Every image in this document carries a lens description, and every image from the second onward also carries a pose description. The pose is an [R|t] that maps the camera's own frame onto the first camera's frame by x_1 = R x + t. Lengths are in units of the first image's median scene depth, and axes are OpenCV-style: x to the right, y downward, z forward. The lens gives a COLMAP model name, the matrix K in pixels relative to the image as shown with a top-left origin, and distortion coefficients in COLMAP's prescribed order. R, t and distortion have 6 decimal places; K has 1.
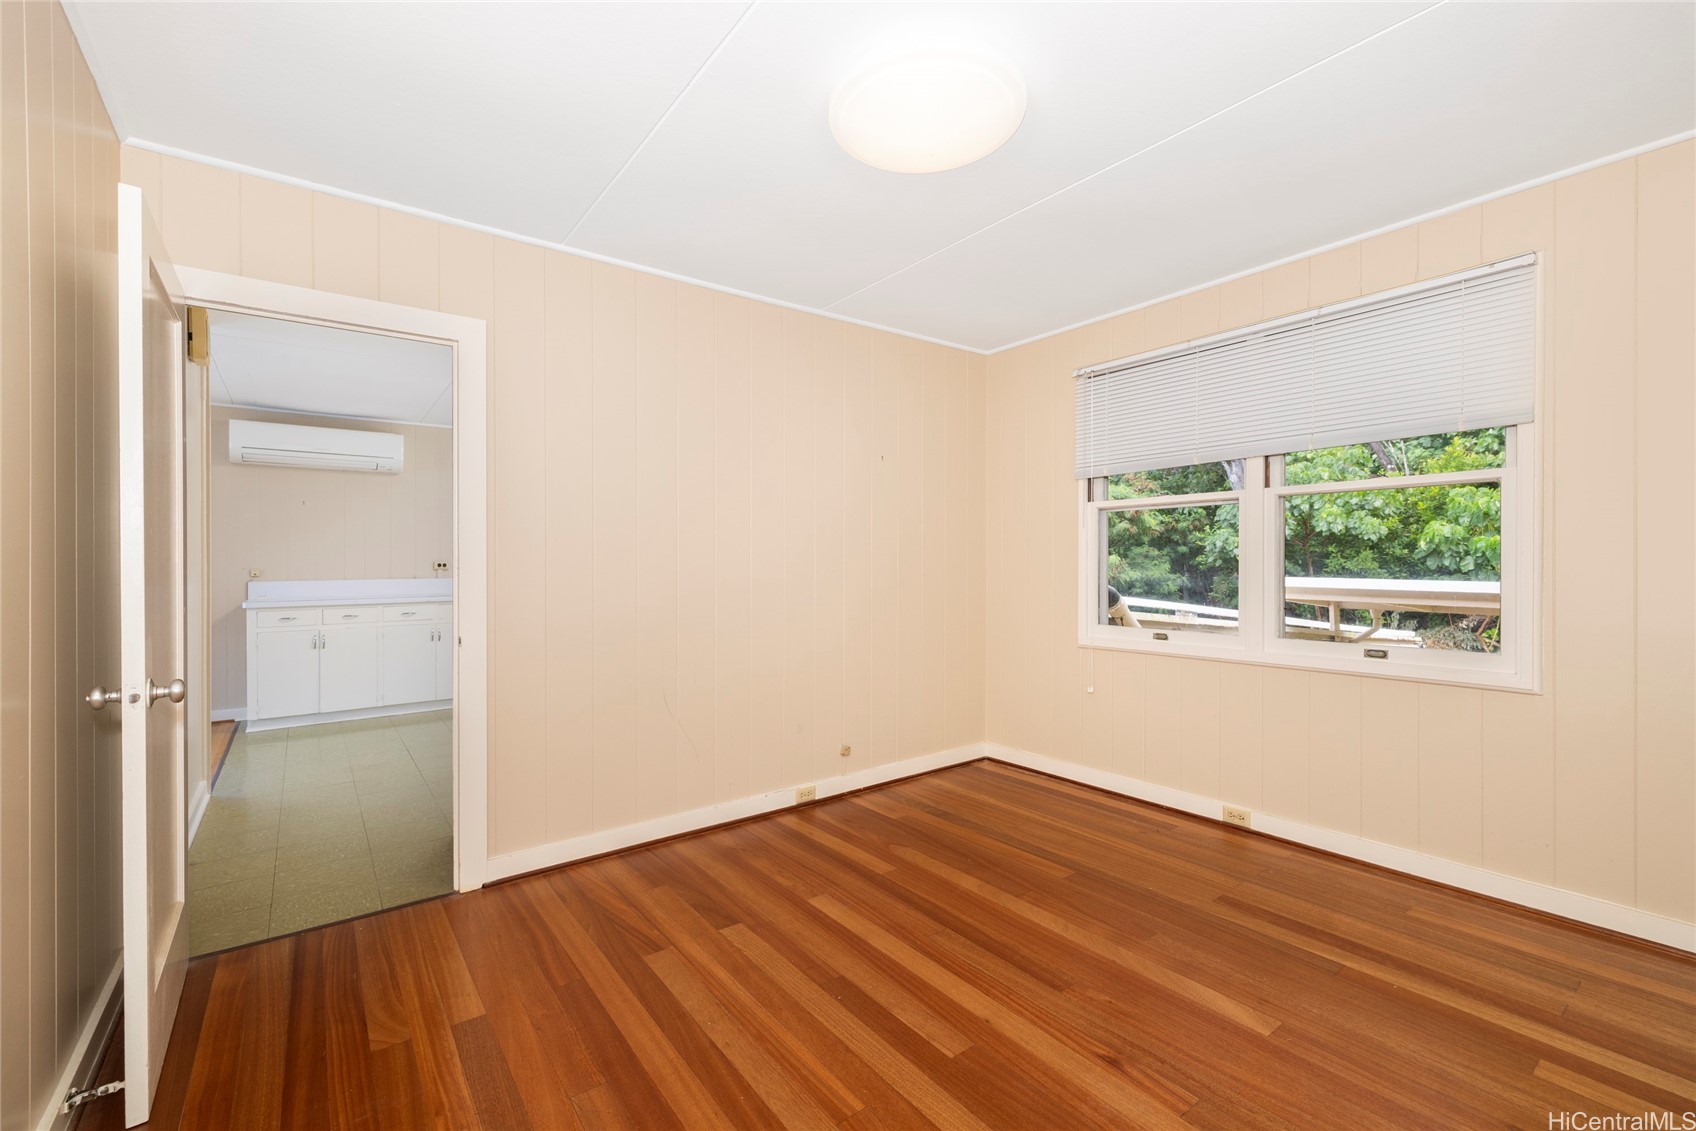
lens RADIAL K [[710.1, 0, 847.8], [0, 710.1, 557.9], [0, 0, 1]] dist [0.000991, 0.000162]
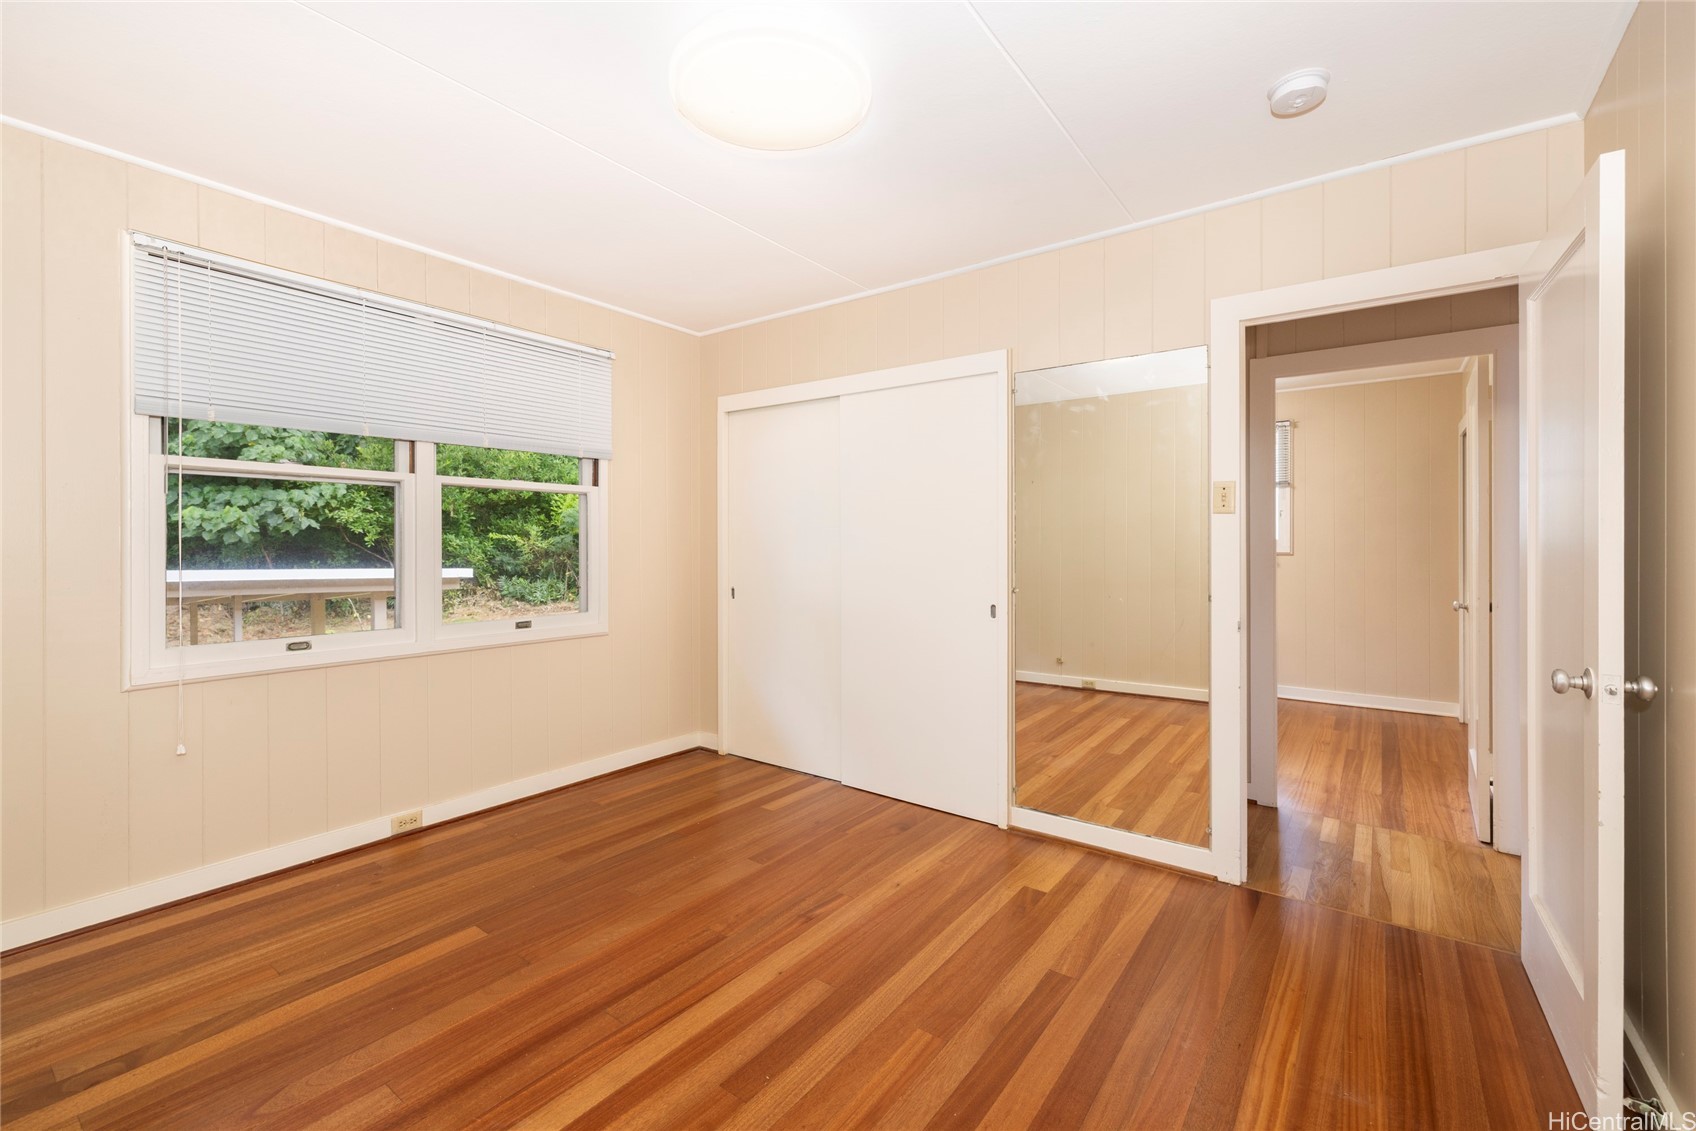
lens RADIAL K [[711.1, 0, 843.2], [0, 711.1, 547.1], [0, 0, 1]] dist [0.001078, 0.000376]
pose [[-0.269034, 0.008892, 0.963090, -0.510133], [0.000242, 0.999958, -0.009165, 0.011000], [-0.963131, -0.002233, -0.269025, 0.700143]]
